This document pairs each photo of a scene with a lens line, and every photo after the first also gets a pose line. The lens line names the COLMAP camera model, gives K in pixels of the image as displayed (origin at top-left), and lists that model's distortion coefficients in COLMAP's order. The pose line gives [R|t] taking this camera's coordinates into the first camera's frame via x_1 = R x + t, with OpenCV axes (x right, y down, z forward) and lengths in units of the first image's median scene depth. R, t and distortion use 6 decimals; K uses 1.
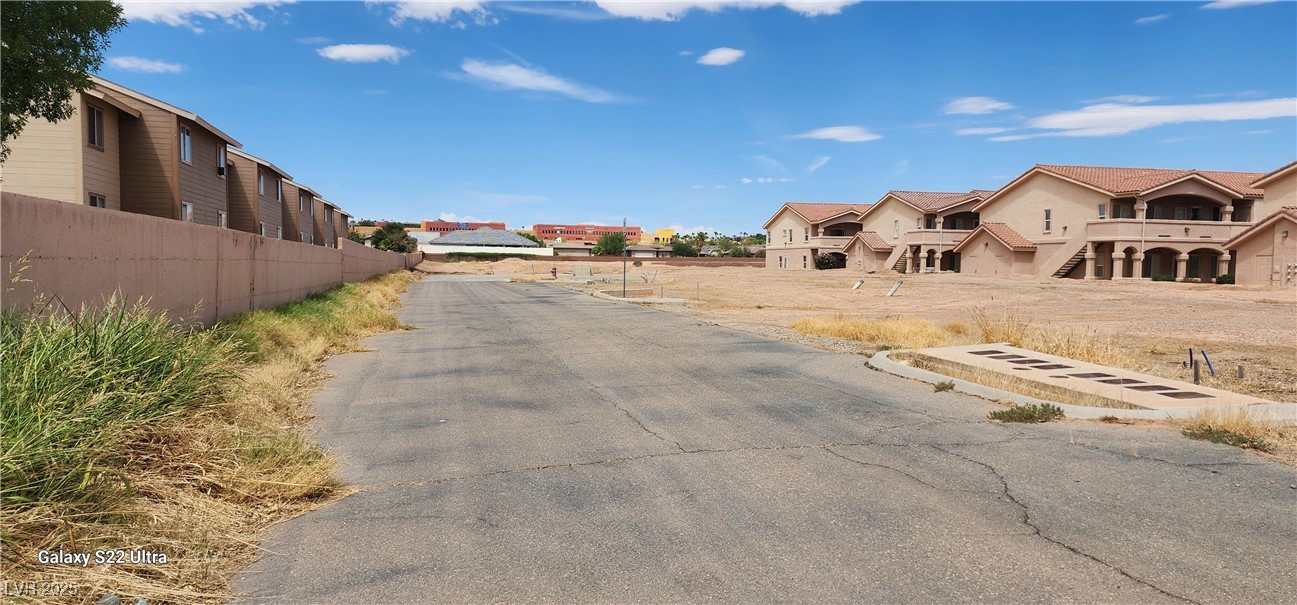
lens RADIAL K [[810.9, 0, 654.7], [0, 810.9, 319.6], [0, 0, 1]] dist [0.063642, -0.073999]
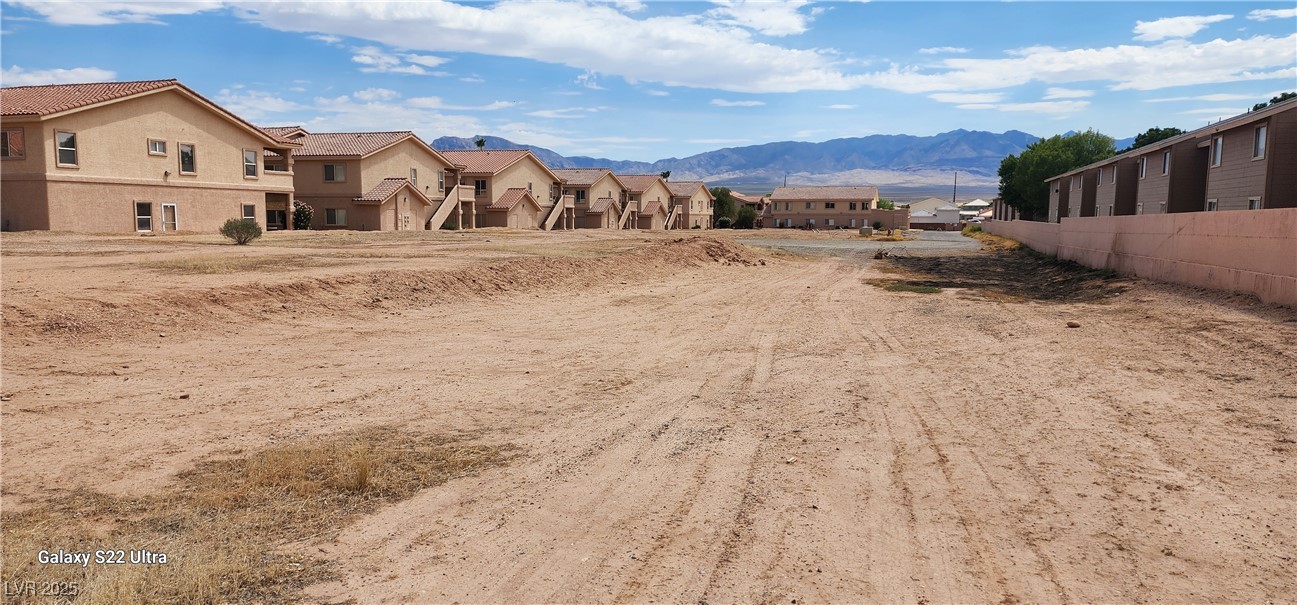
lens RADIAL K [[810.9, 0, 654.7], [0, 810.9, 319.6], [0, 0, 1]] dist [0.063642, -0.073999]
pose [[-0.805625, -0.092635, 0.585138, -0.717556], [0.023006, 0.982062, 0.187148, -0.207799], [-0.591979, 0.164233, -0.789043, 2.680611]]
